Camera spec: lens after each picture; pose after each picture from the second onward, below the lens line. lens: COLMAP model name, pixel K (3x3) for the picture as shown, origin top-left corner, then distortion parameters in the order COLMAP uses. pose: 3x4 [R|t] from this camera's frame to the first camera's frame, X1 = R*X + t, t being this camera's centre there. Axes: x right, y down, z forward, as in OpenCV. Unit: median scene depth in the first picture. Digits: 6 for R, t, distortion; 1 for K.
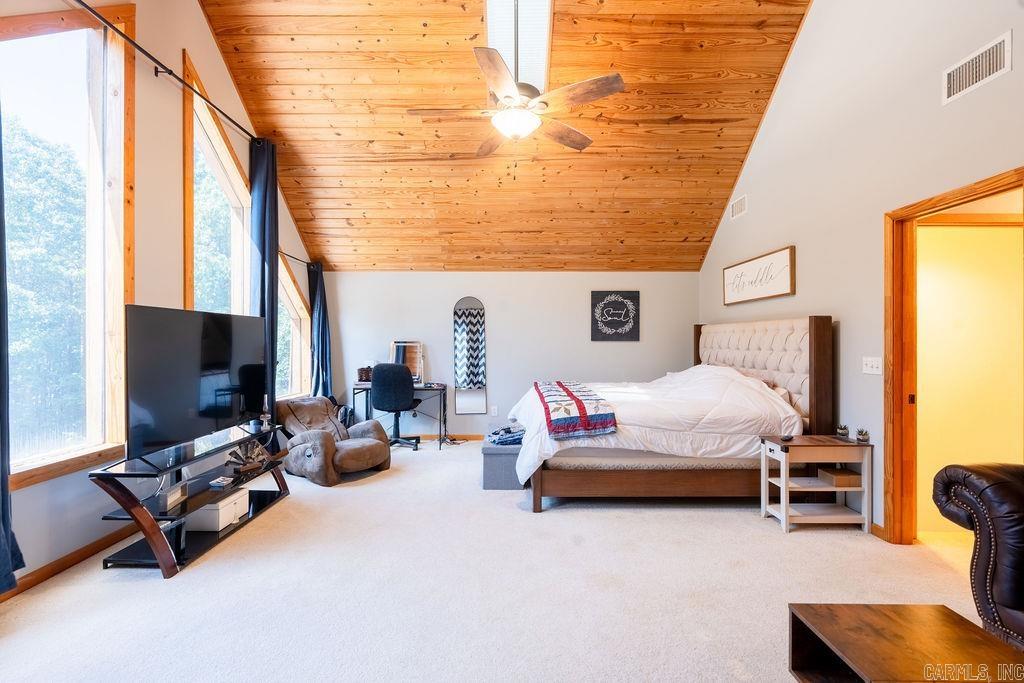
lens RADIAL K [[458.0, 0, 501.6], [0, 458.0, 338.8], [0, 0, 1]] dist [-0.012205, 0.005089]
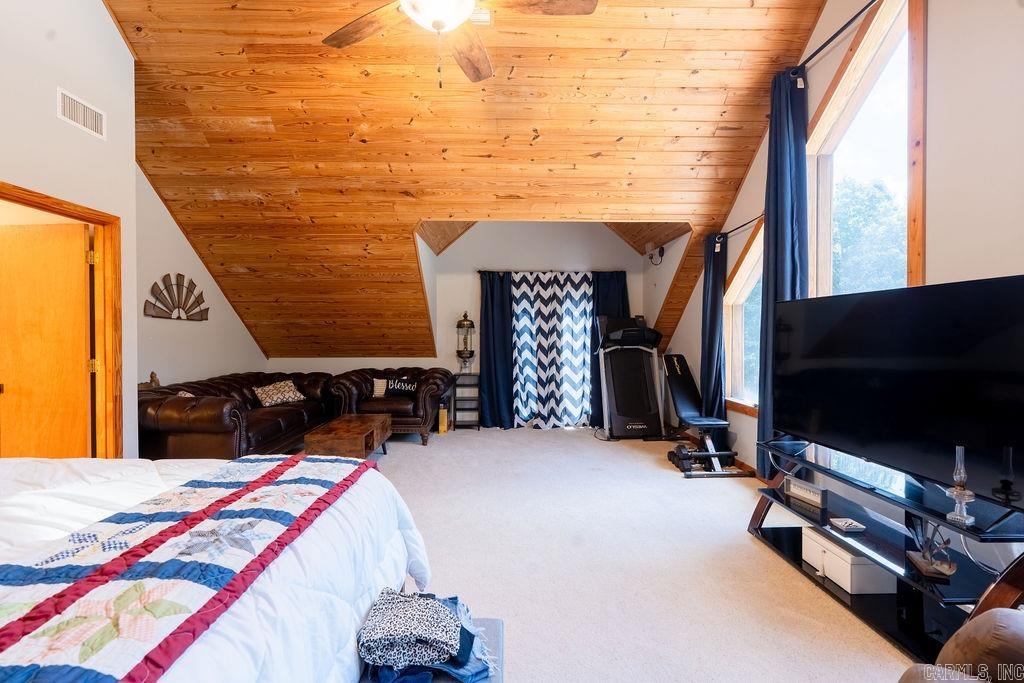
lens RADIAL K [[458.0, 0, 501.6], [0, 458.0, 338.8], [0, 0, 1]] dist [-0.012205, 0.005089]
pose [[-0.999716, 0.002866, -0.023671, -0.030703], [0.002703, 0.999973, 0.006892, 0.005873], [0.023690, 0.006826, -0.999696, 1.151936]]
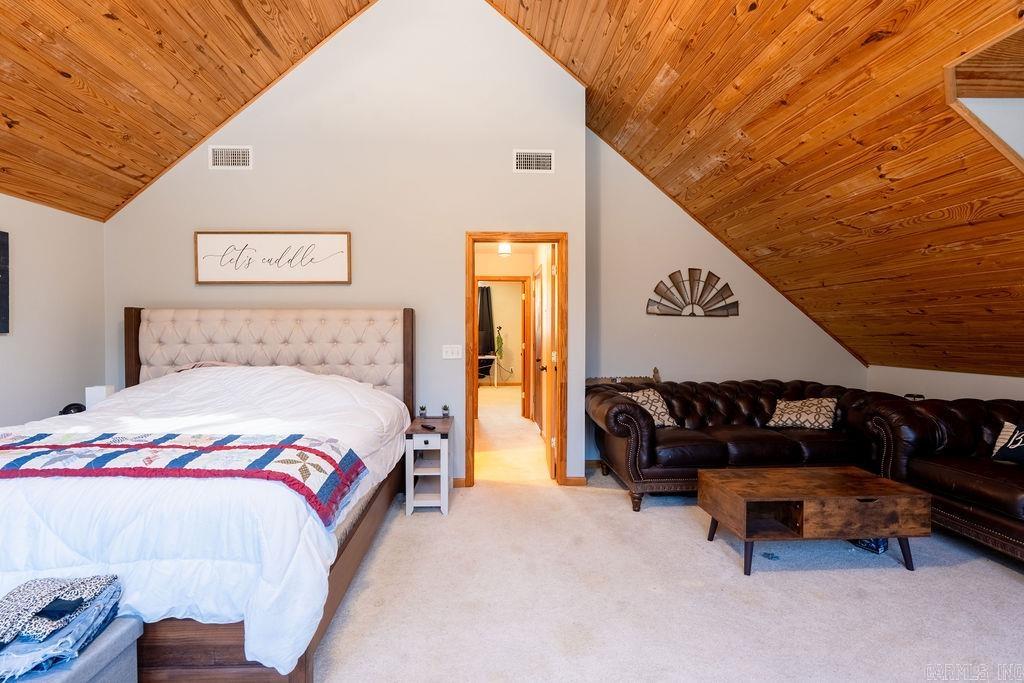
lens RADIAL K [[458.0, 0, 501.6], [0, 458.0, 338.8], [0, 0, 1]] dist [-0.012205, 0.005089]
pose [[-0.057444, -0.015588, 0.998227, -0.280826], [-0.001673, 0.999878, 0.015517, 0.002414], [-0.998347, -0.000779, -0.057463, 0.611453]]
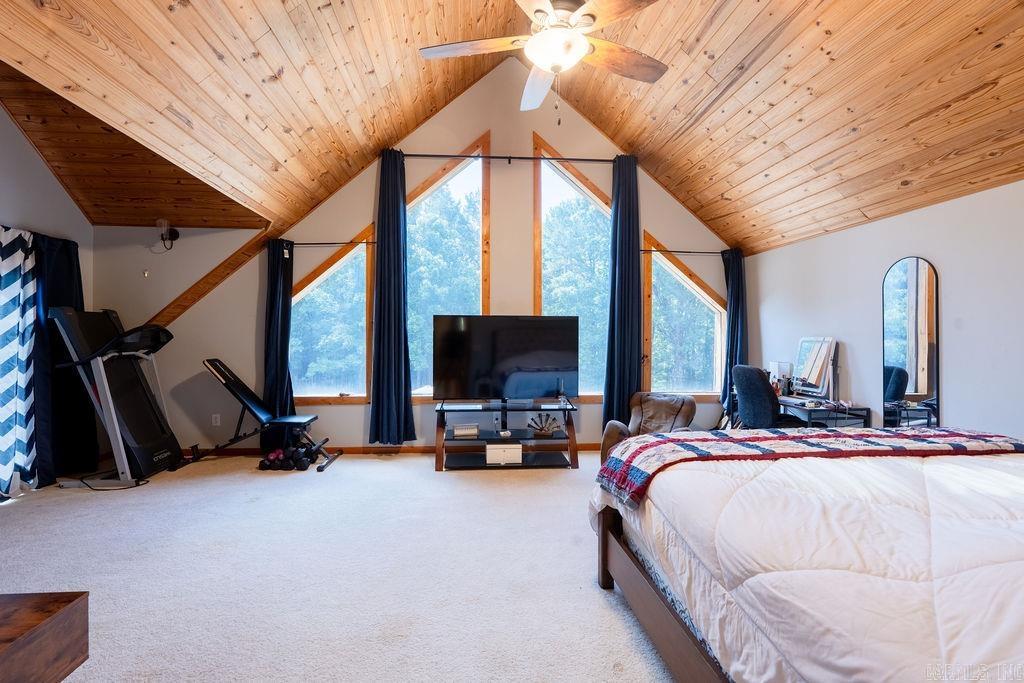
lens RADIAL K [[458.0, 0, 501.6], [0, 458.0, 338.8], [0, 0, 1]] dist [-0.012205, 0.005089]
pose [[0.085031, 0.003294, -0.996373, 0.546144], [0.001180, 0.999994, 0.003406, 0.006536], [0.996378, -0.001465, 0.085026, 0.580755]]
